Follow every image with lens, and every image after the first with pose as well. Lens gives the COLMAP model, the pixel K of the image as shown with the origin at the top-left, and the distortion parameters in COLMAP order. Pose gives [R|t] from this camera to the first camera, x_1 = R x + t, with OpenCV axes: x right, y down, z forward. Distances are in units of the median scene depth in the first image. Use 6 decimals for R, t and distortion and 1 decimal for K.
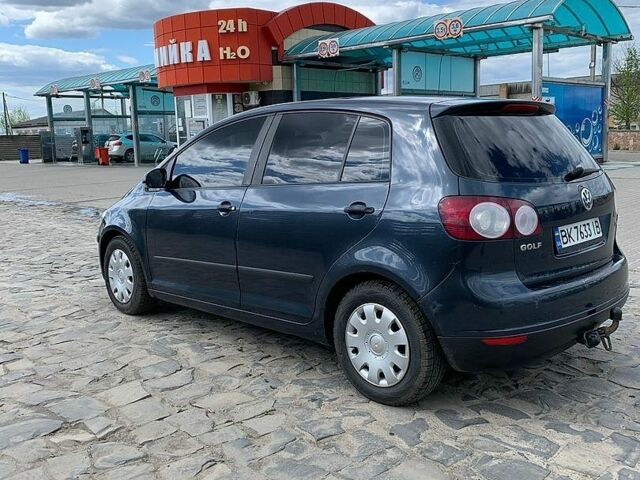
lens RADIAL K [[656.5, 0, 320.0], [0, 656.5, 240.0], [0, 0, 1]] dist [0.086461, -0.181648]
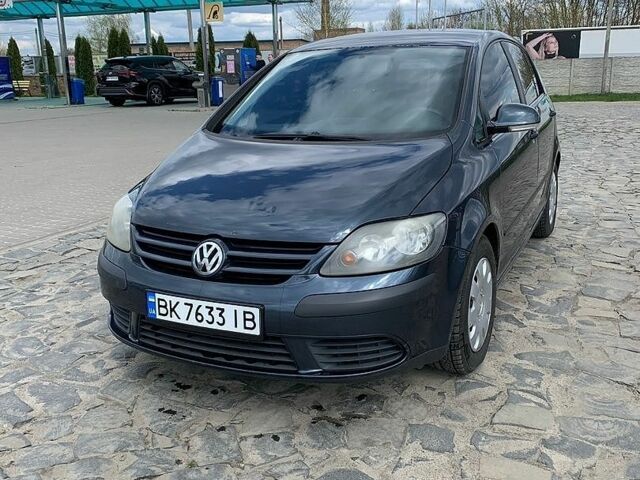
lens RADIAL K [[656.5, 0, 320.0], [0, 656.5, 240.0], [0, 0, 1]] dist [0.086461, -0.181648]
pose [[-0.346399, -0.195679, 0.917452, -0.786047], [0.185551, 0.944388, 0.271482, -0.184194], [-0.919553, 0.264275, -0.290827, 1.308532]]
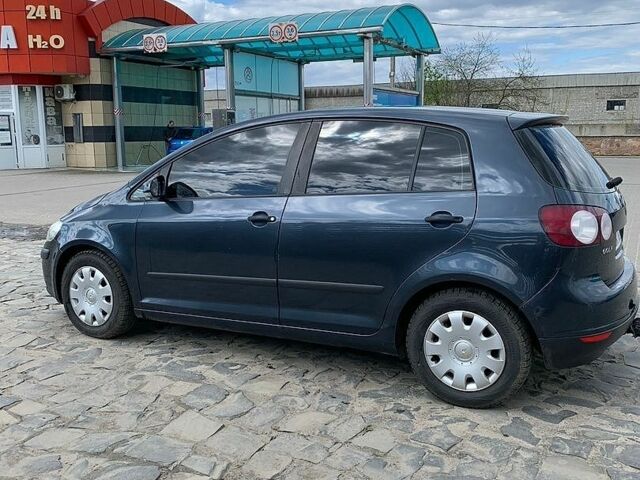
lens RADIAL K [[656.5, 0, 320.0], [0, 656.5, 240.0], [0, 0, 1]] dist [0.086461, -0.181648]
pose [[0.950759, -0.031393, 0.308337, -0.286954], [0.030837, 0.999502, 0.006679, -0.017929], [-0.308393, 0.003158, 0.951254, 0.058237]]
